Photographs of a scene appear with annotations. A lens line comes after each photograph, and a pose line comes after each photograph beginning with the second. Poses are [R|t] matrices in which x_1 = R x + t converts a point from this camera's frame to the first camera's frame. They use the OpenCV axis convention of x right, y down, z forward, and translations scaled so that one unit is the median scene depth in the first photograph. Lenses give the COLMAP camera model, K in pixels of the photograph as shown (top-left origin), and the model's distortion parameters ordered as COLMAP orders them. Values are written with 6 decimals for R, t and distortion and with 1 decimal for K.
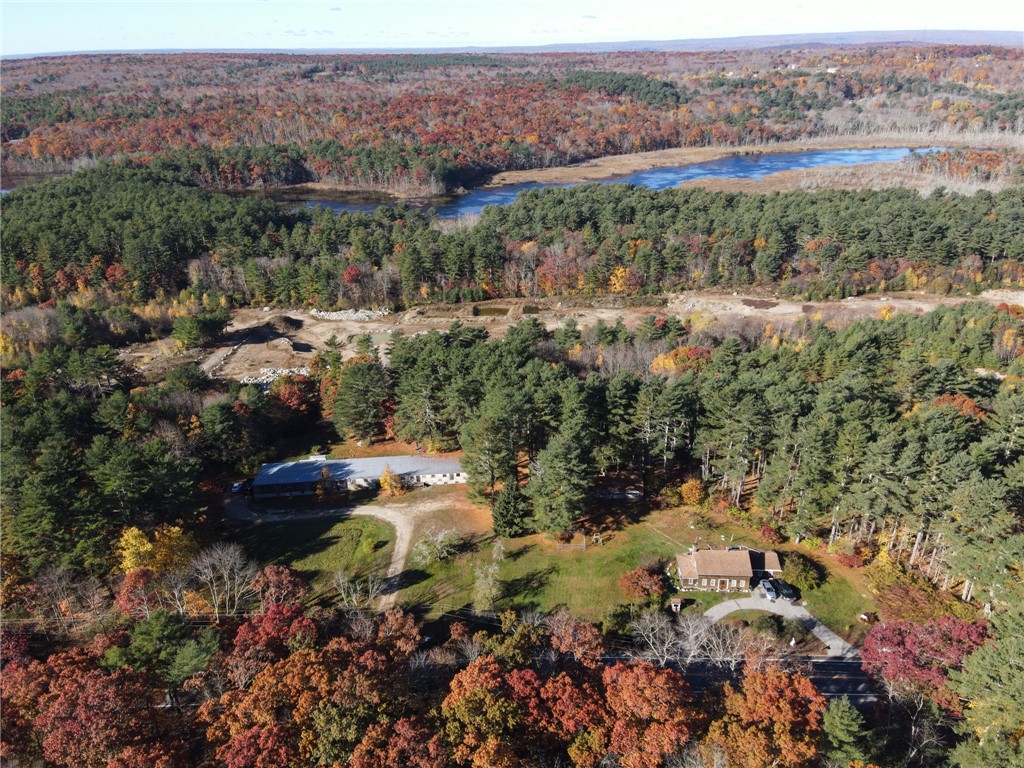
lens RADIAL K [[723.7, 0, 518.7], [0, 723.7, 392.9], [0, 0, 1]] dist [0.173106, -0.153906]
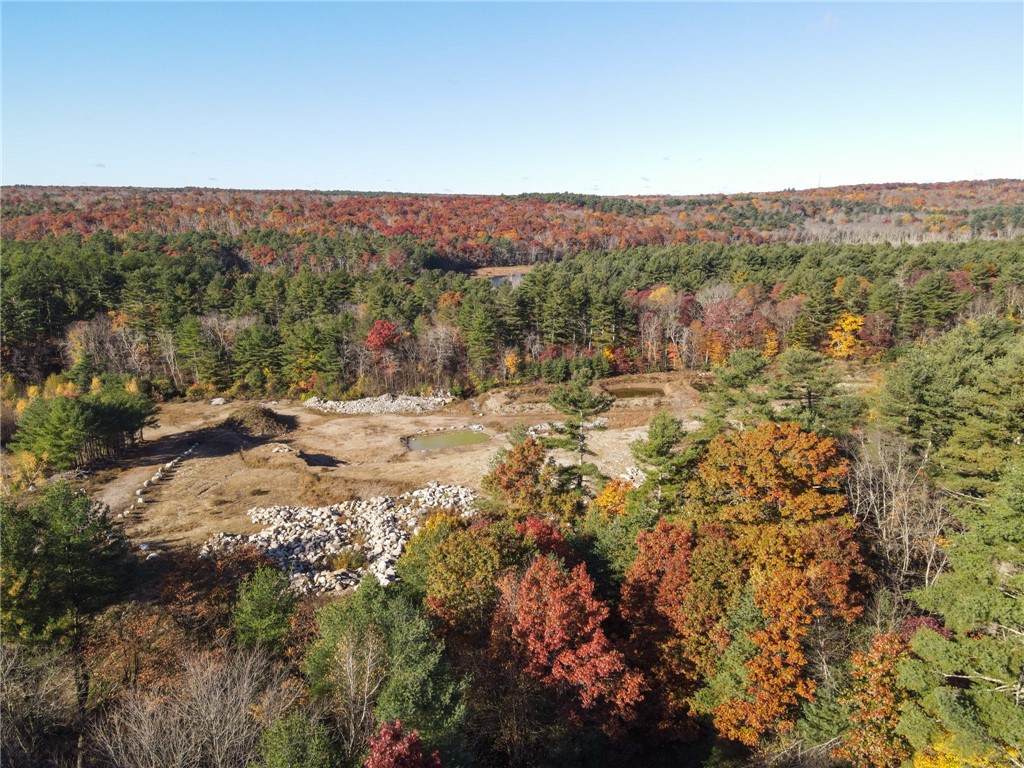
lens RADIAL K [[723.7, 0, 521.1], [0, 723.7, 391.3], [0, 0, 1]] dist [0.173106, -0.153906]
pose [[0.991355, -0.019808, 0.129702, -0.192439], [0.043774, 0.981833, -0.184631, -0.012020], [-0.123688, 0.188713, 0.974212, 0.445315]]
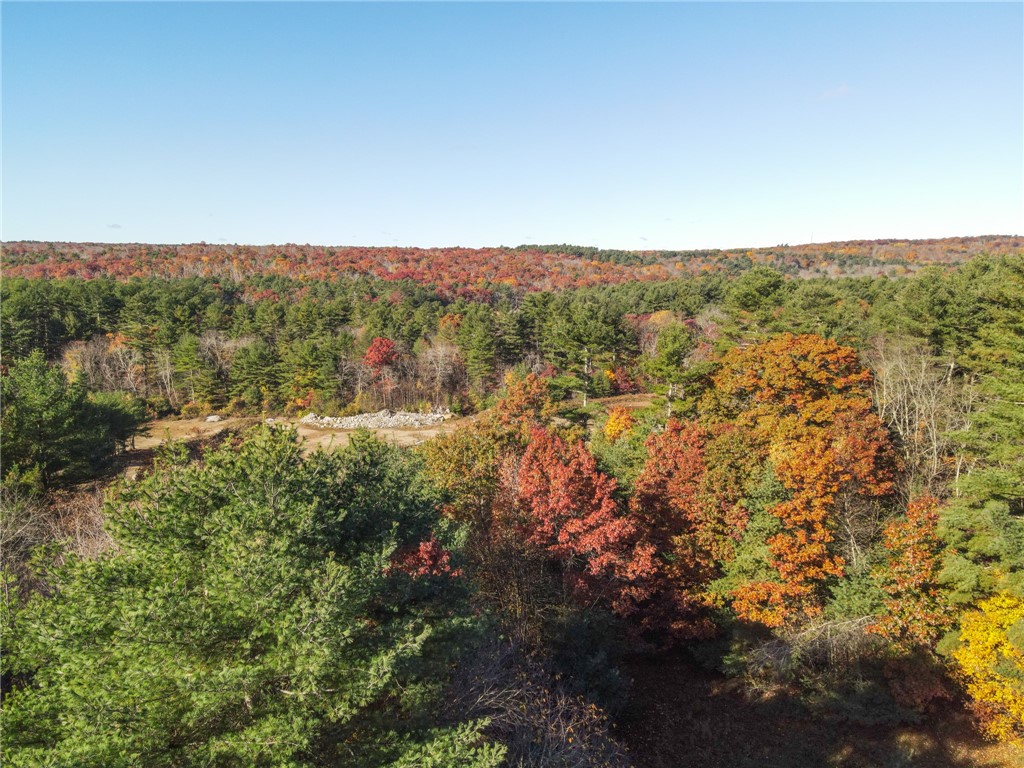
lens RADIAL K [[723.7, 0, 520.9], [0, 723.7, 392.6], [0, 0, 1]] dist [0.173106, -0.153906]
pose [[0.991235, -0.011293, 0.131628, -0.192521], [0.044999, 0.965624, -0.256019, 0.013727], [-0.124212, 0.259698, 0.957668, 0.458296]]
